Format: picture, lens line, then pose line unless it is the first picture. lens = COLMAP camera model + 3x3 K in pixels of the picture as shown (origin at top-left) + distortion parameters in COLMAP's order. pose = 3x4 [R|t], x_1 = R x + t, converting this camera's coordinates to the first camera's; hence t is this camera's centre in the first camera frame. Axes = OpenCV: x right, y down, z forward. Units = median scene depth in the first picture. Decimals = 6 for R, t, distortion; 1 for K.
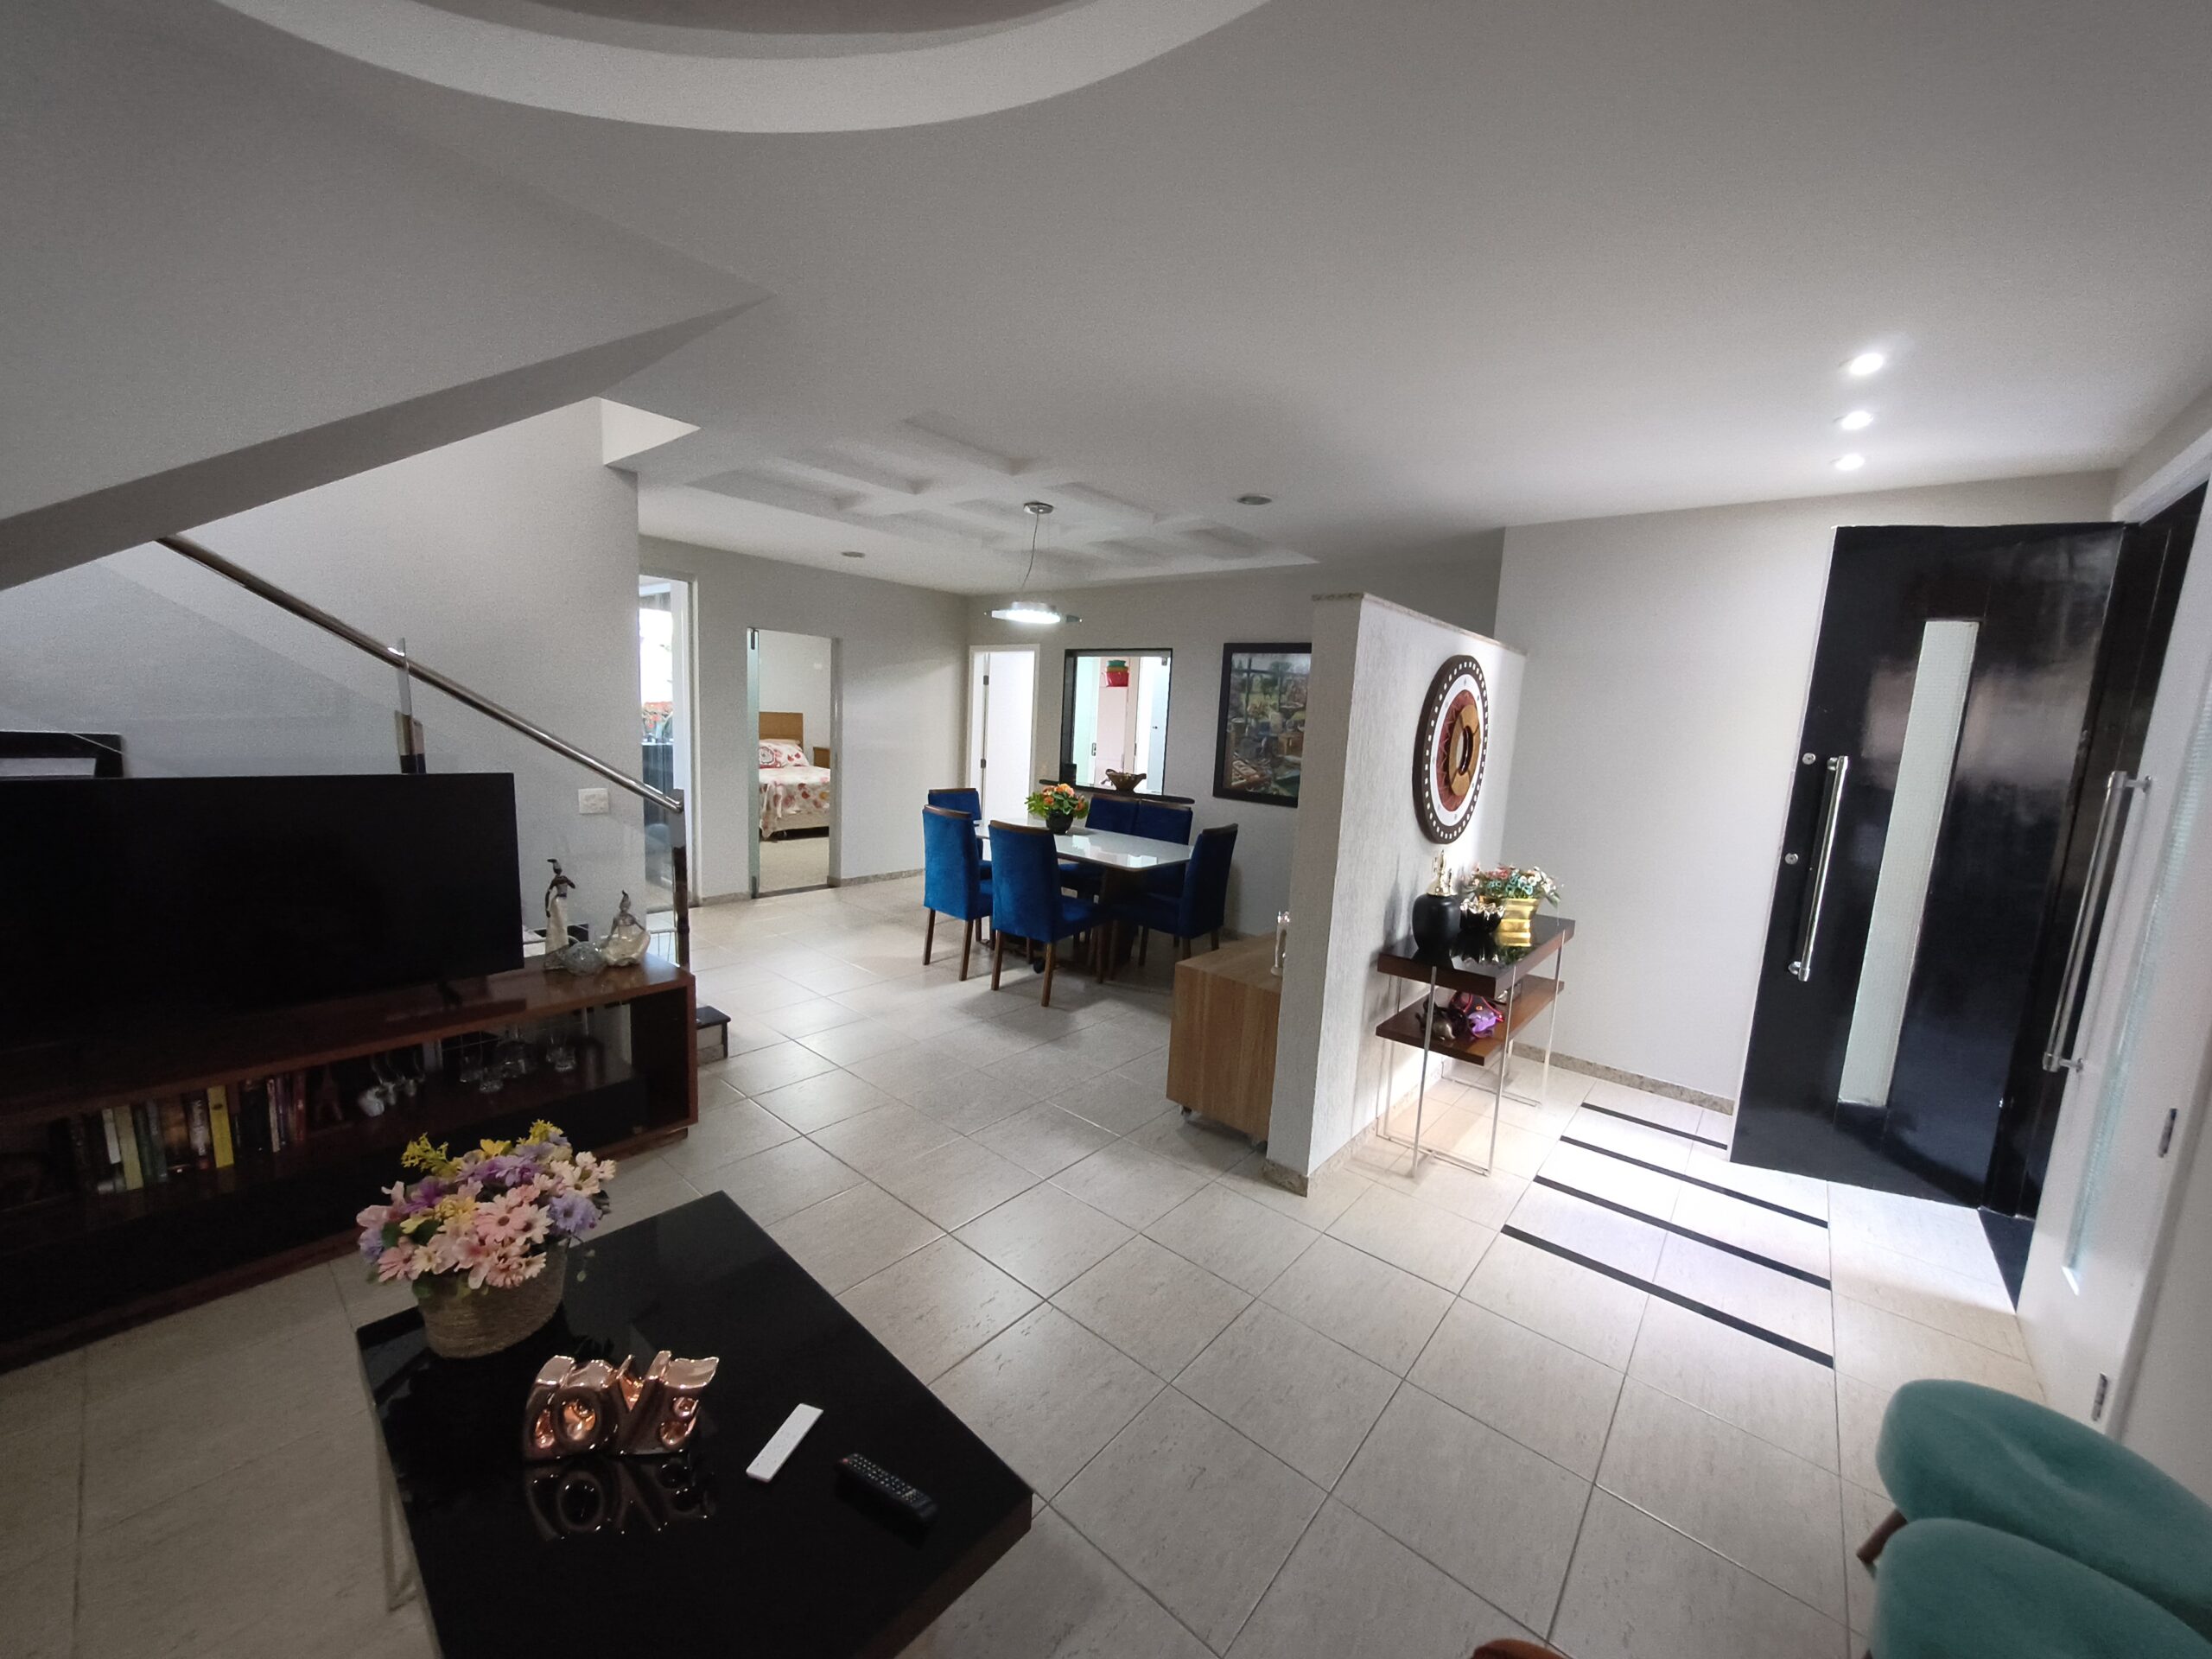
lens RADIAL K [[827.1, 0, 1117.0], [0, 827.1, 831.2], [0, 0, 1]] dist [-0.001391, -0.000035]
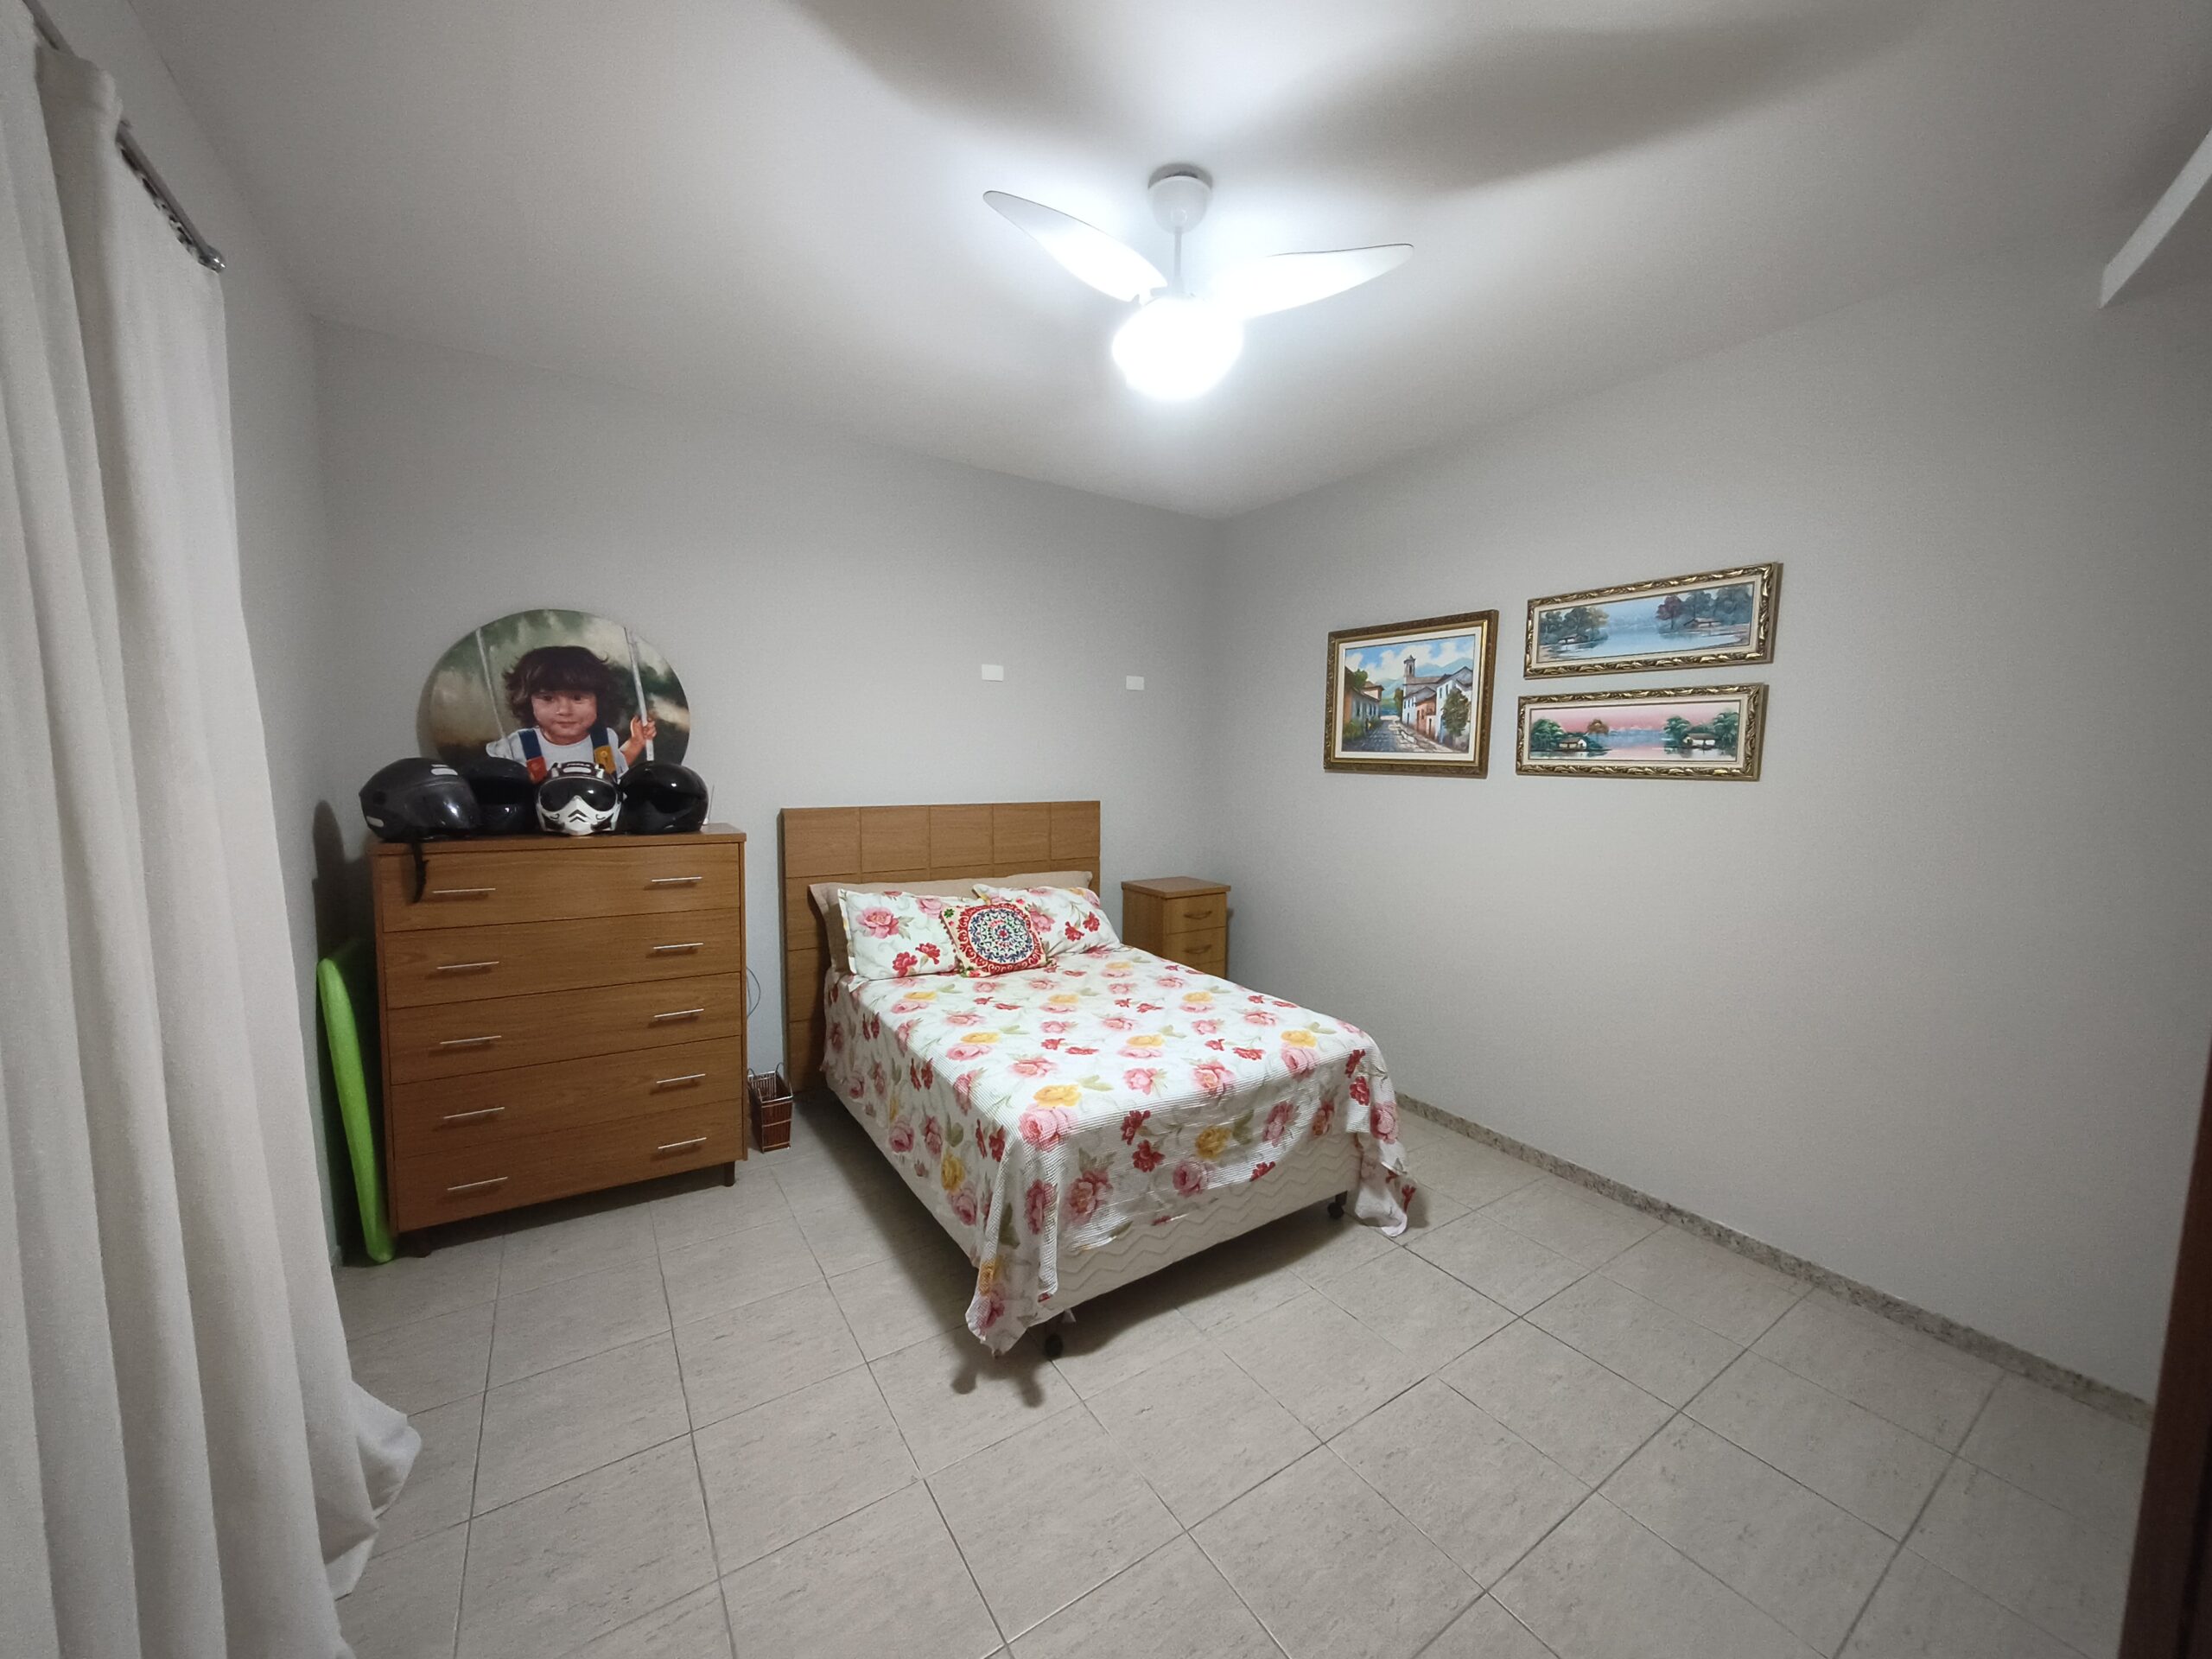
lens RADIAL K [[827.1, 0, 1117.0], [0, 827.1, 831.2], [0, 0, 1]] dist [-0.001391, -0.000035]
pose [[0.958359, -0.015555, -0.285143, -0.280042], [-0.001705, 0.998186, -0.060184, -0.112696], [0.285562, 0.058164, 0.956593, 0.674637]]
